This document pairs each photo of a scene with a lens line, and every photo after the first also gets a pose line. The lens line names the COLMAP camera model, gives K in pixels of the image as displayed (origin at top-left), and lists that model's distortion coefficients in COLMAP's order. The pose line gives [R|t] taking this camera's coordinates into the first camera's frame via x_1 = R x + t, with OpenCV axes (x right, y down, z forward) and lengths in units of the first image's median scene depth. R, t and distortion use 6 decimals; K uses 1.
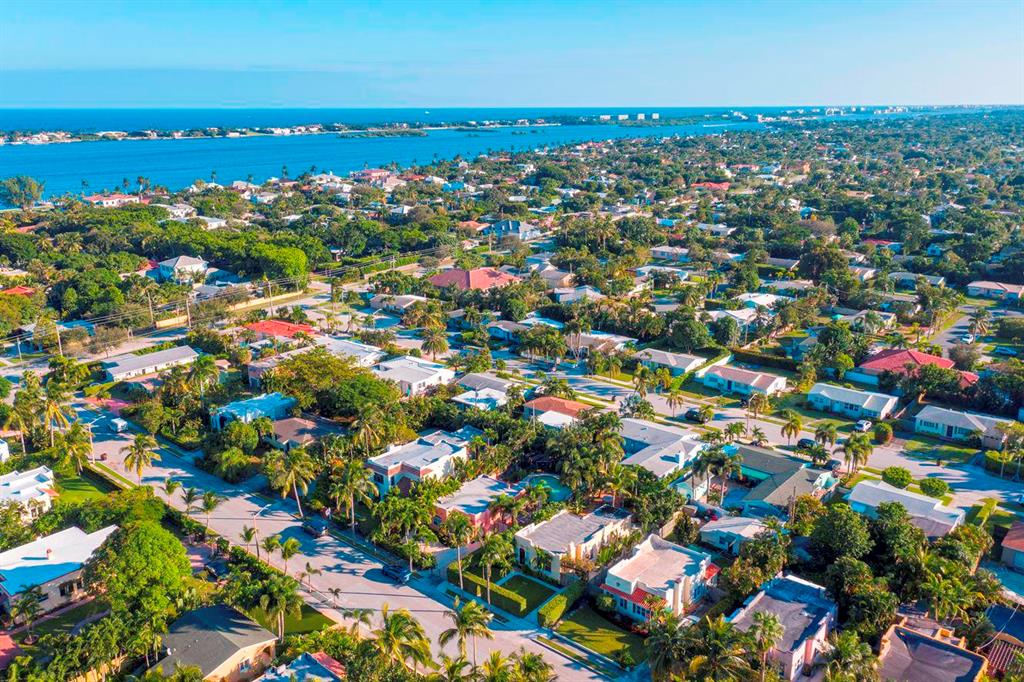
lens RADIAL K [[814.4, 0, 512.7], [0, 814.4, 346.6], [0, 0, 1]] dist [0.004096, 0.008036]
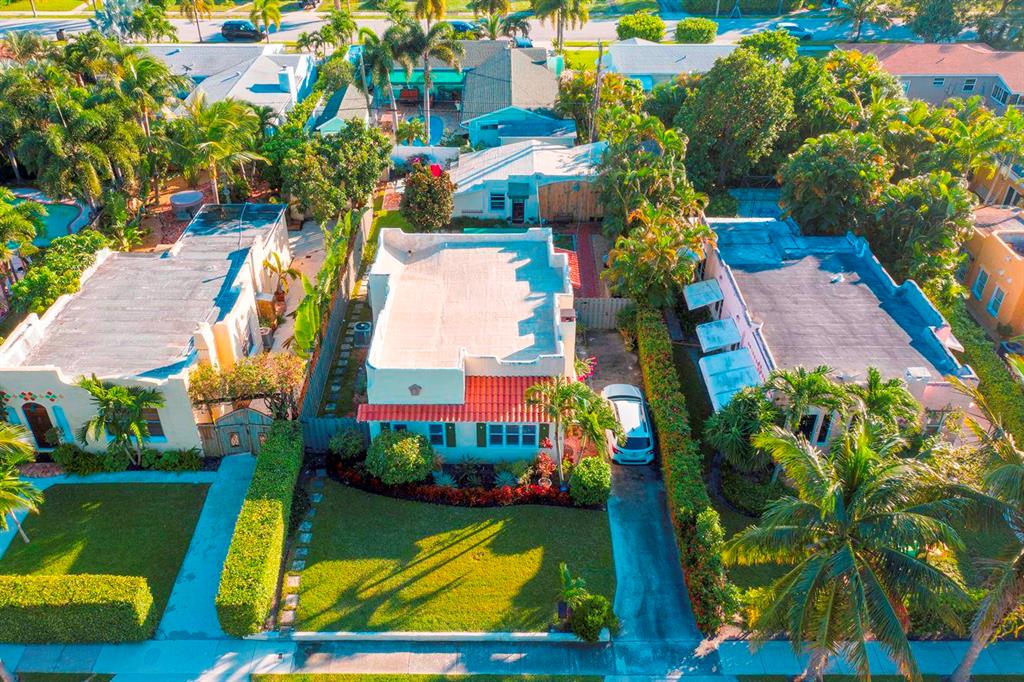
lens RADIAL K [[814.4, 0, 509.8], [0, 814.4, 337.0], [0, 0, 1]] dist [0.004096, 0.008036]
pose [[0.758834, -0.367997, 0.537354, -0.007079], [0.172339, 0.909116, 0.379220, 0.143878], [-0.628069, -0.195157, 0.753288, 0.676272]]
